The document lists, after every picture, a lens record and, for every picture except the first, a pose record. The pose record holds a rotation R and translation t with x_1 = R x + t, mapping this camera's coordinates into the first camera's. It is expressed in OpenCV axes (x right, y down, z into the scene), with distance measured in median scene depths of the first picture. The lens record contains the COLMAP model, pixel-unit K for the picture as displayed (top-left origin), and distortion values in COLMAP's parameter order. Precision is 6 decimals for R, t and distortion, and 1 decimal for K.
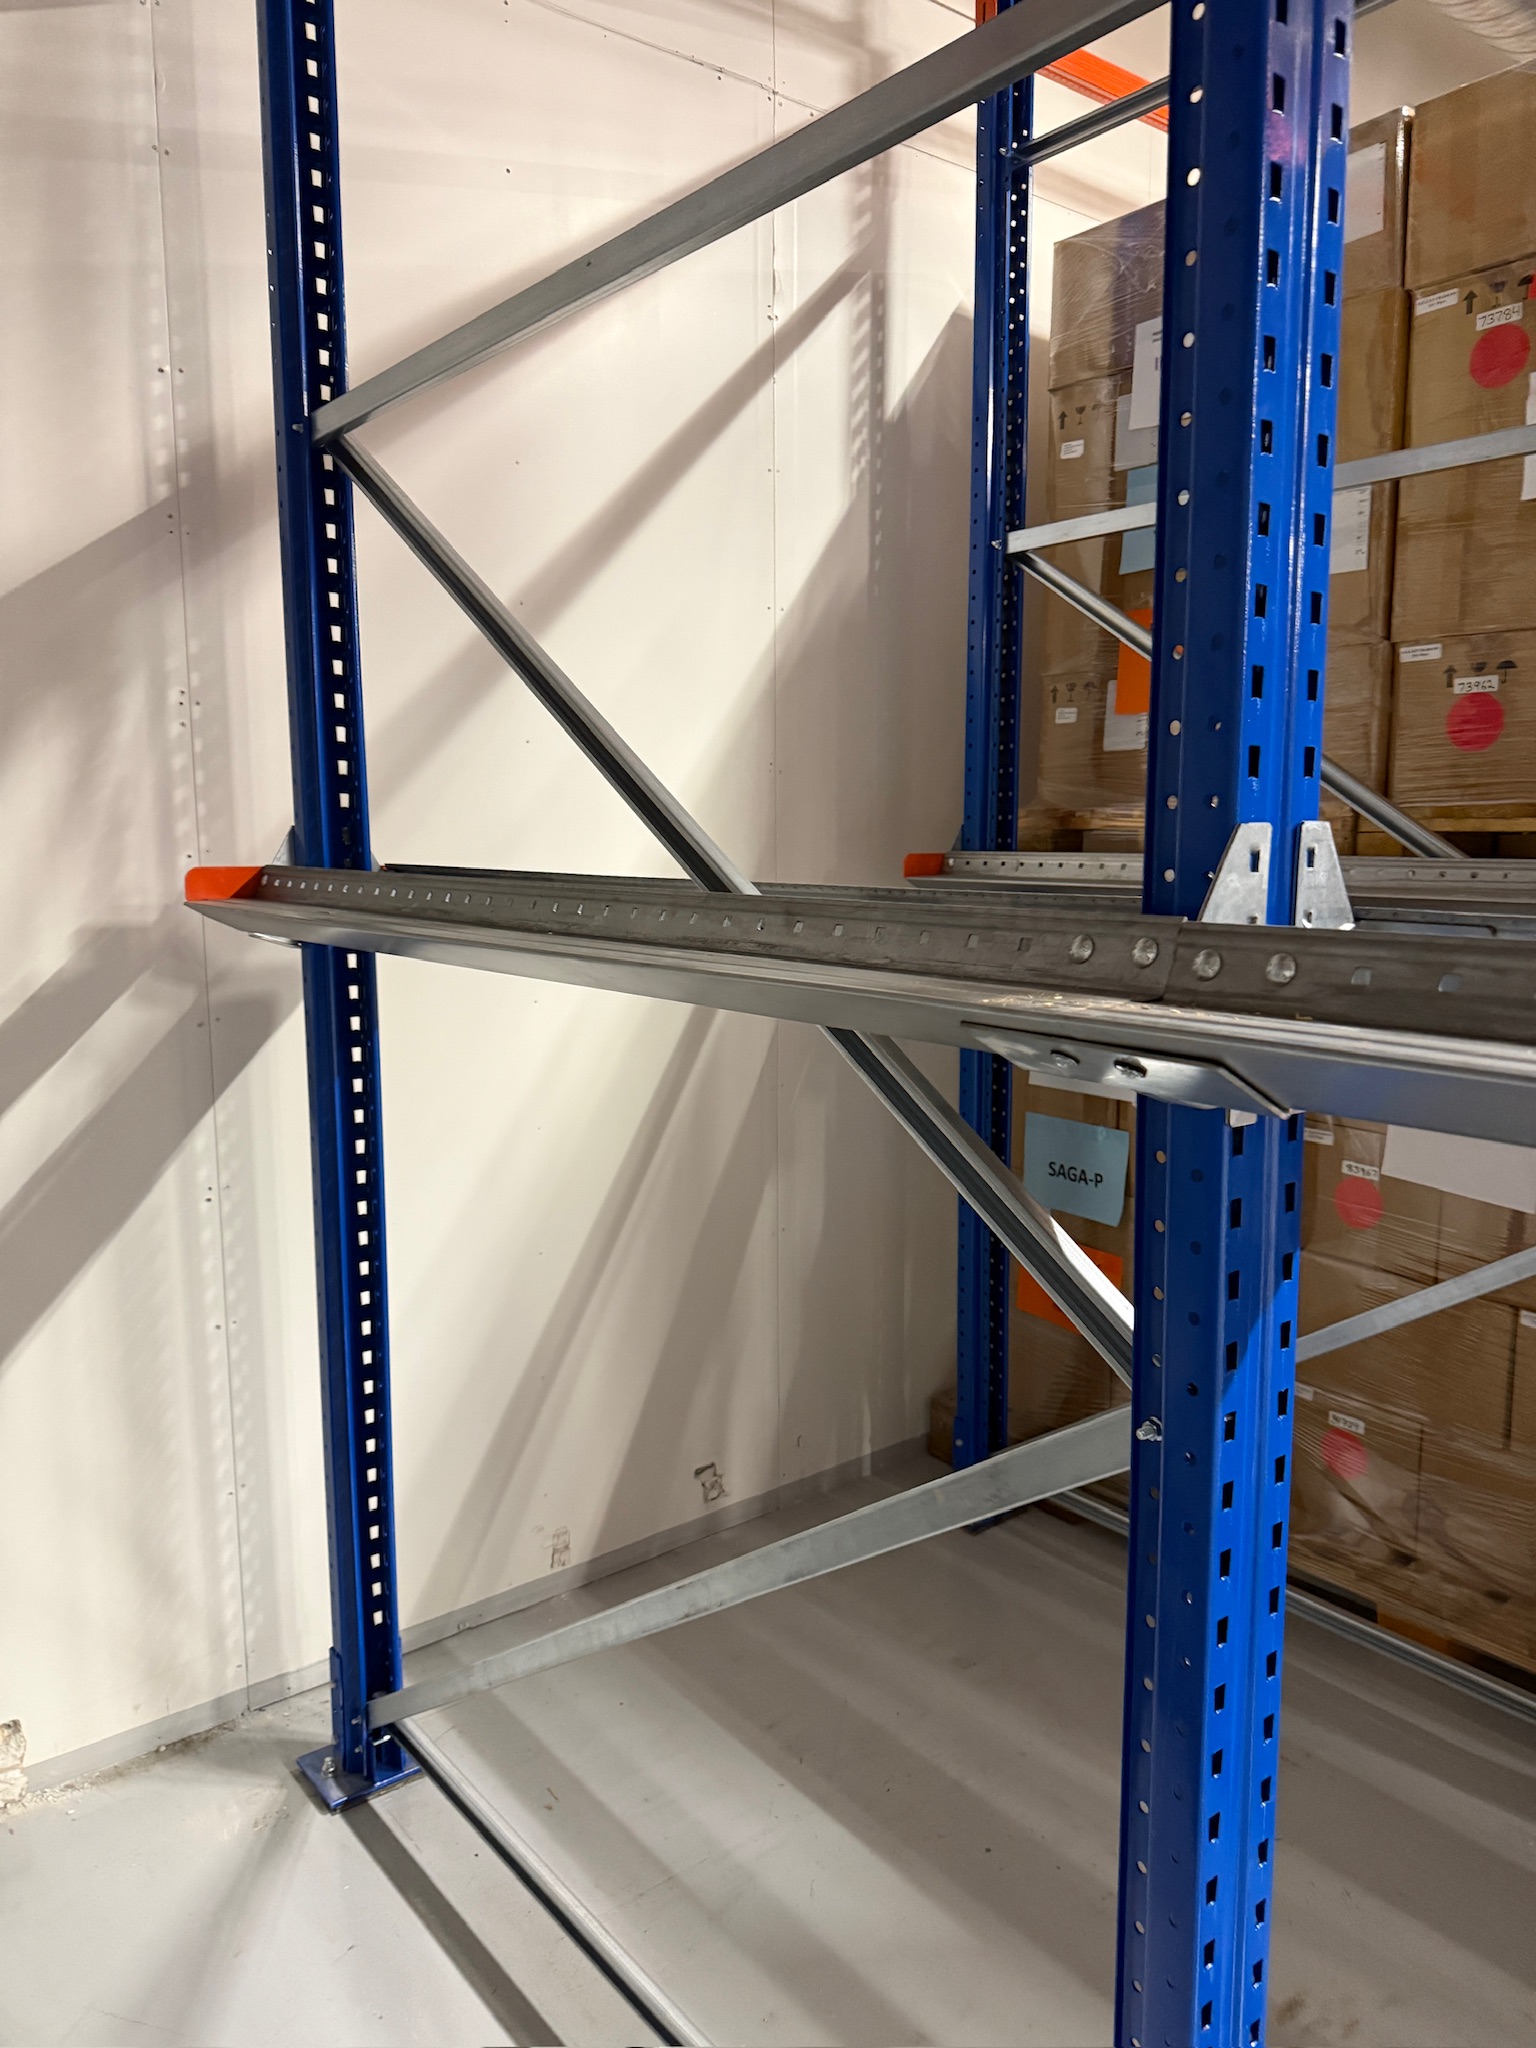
lens RADIAL K [[1431.5, 0, 773.3], [0, 1431.5, 1025.5], [0, 0, 1]] dist [0.045027, -0.064687]
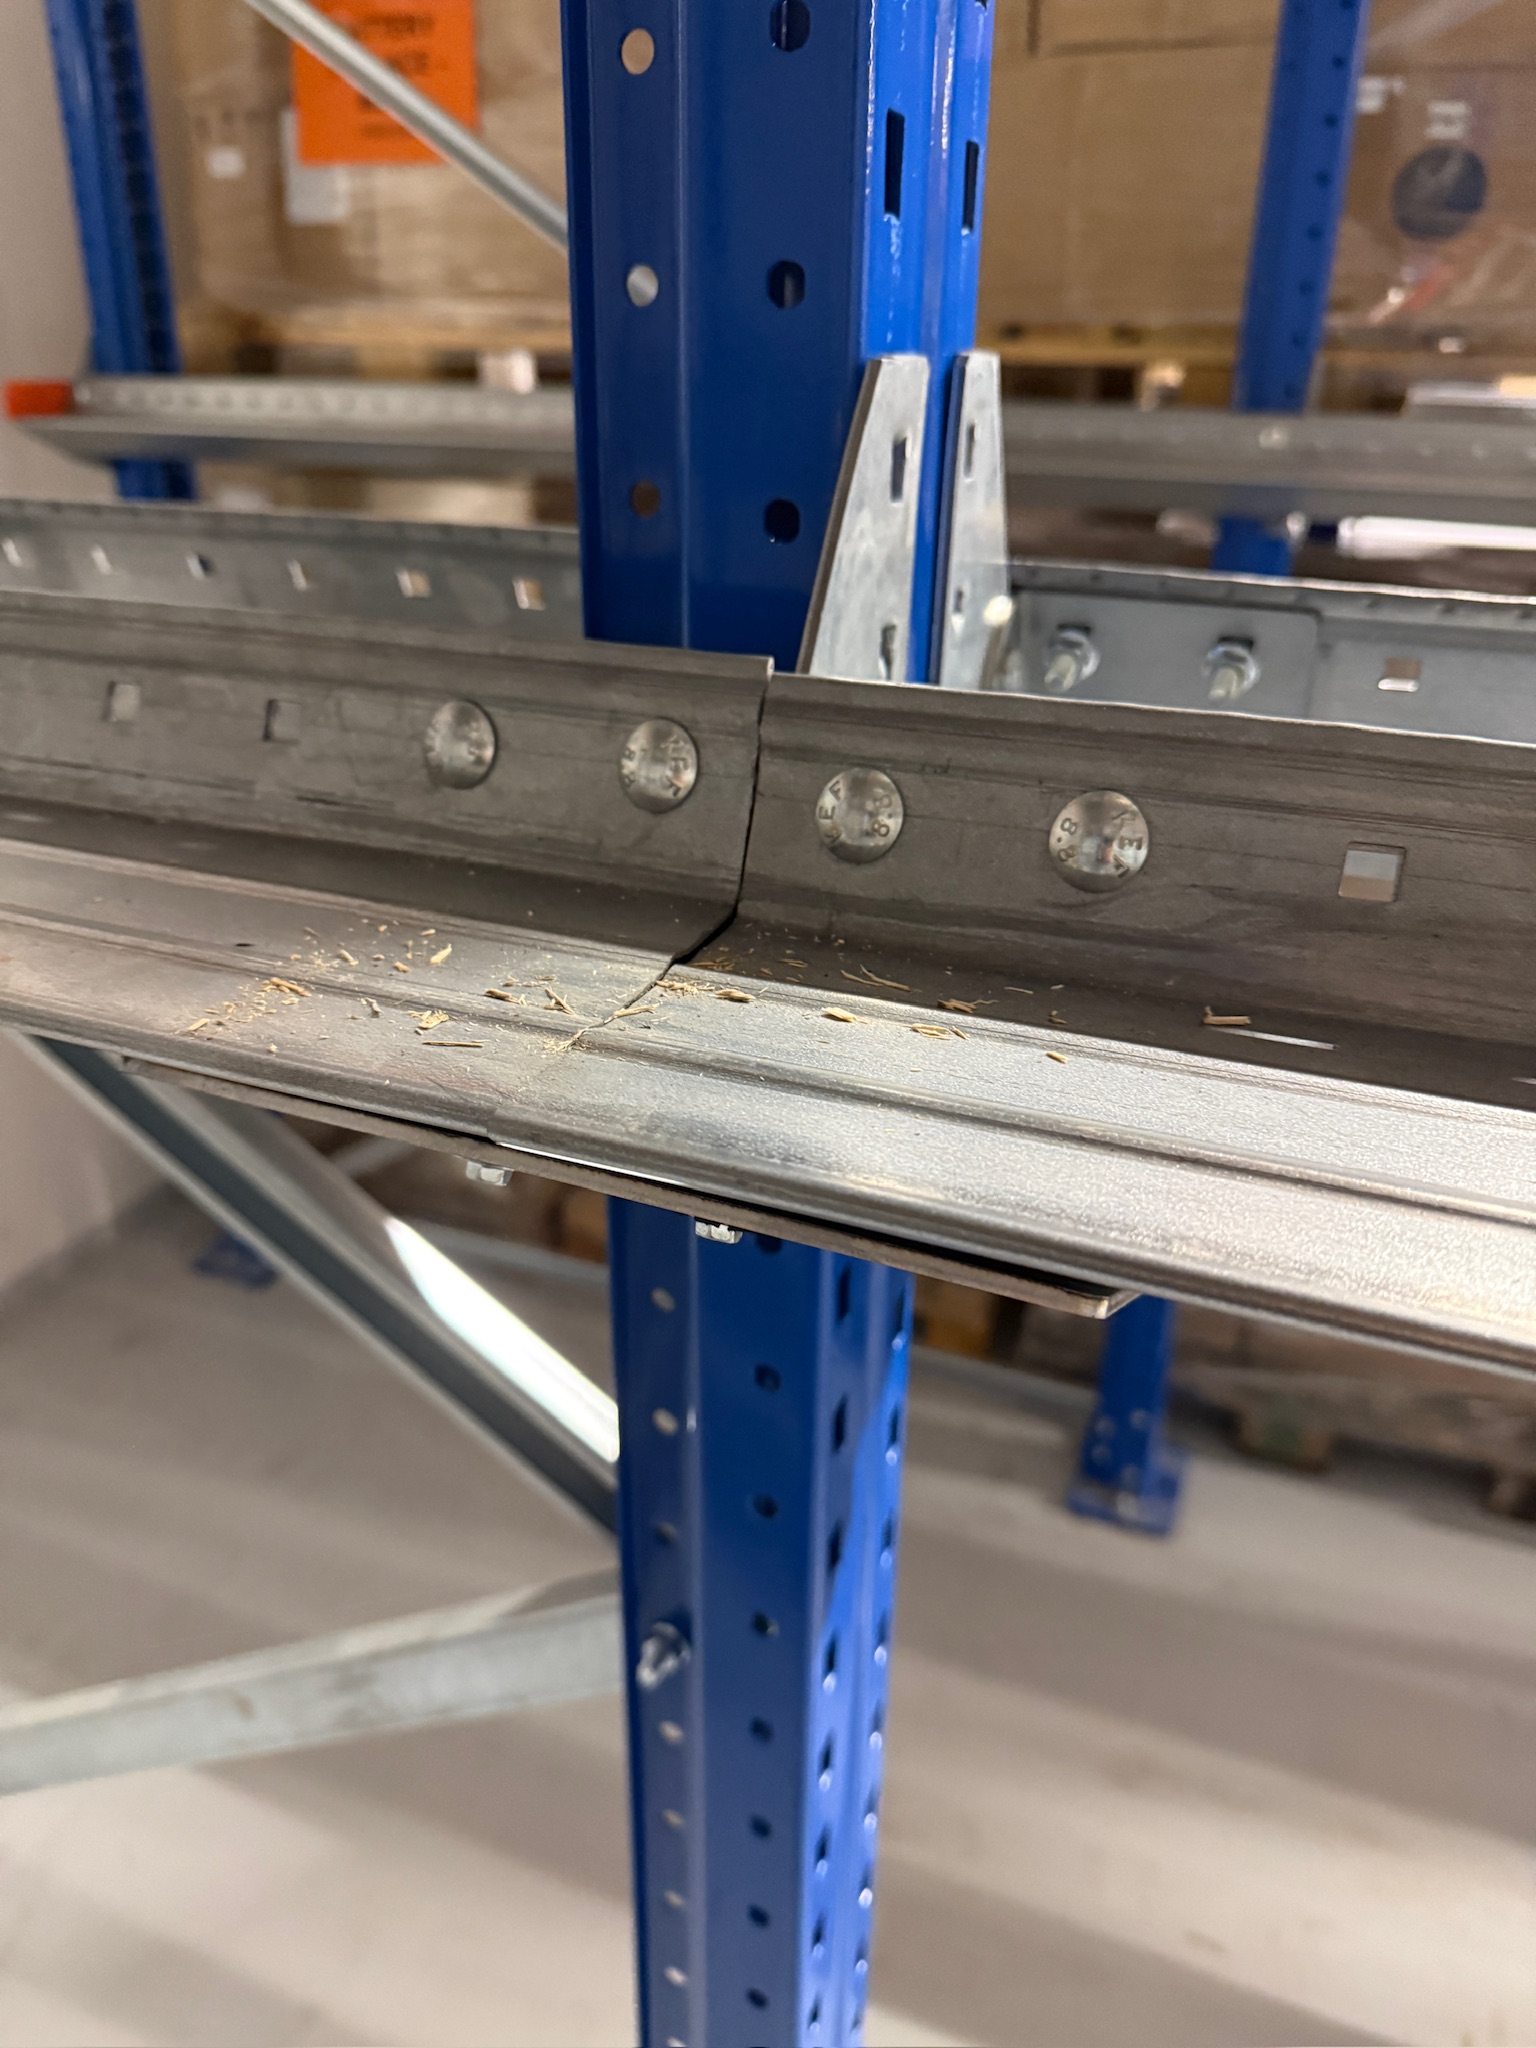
lens RADIAL K [[1467.1, 0, 770.1], [0, 1467.1, 1034.0], [0, 0, 1]] dist [0.120746, -0.153358]
pose [[0.871223, -0.188579, 0.453221, 0.099131], [0.048263, 0.951699, 0.303214, -0.088103], [-0.488510, -0.242293, 0.838244, 0.615293]]
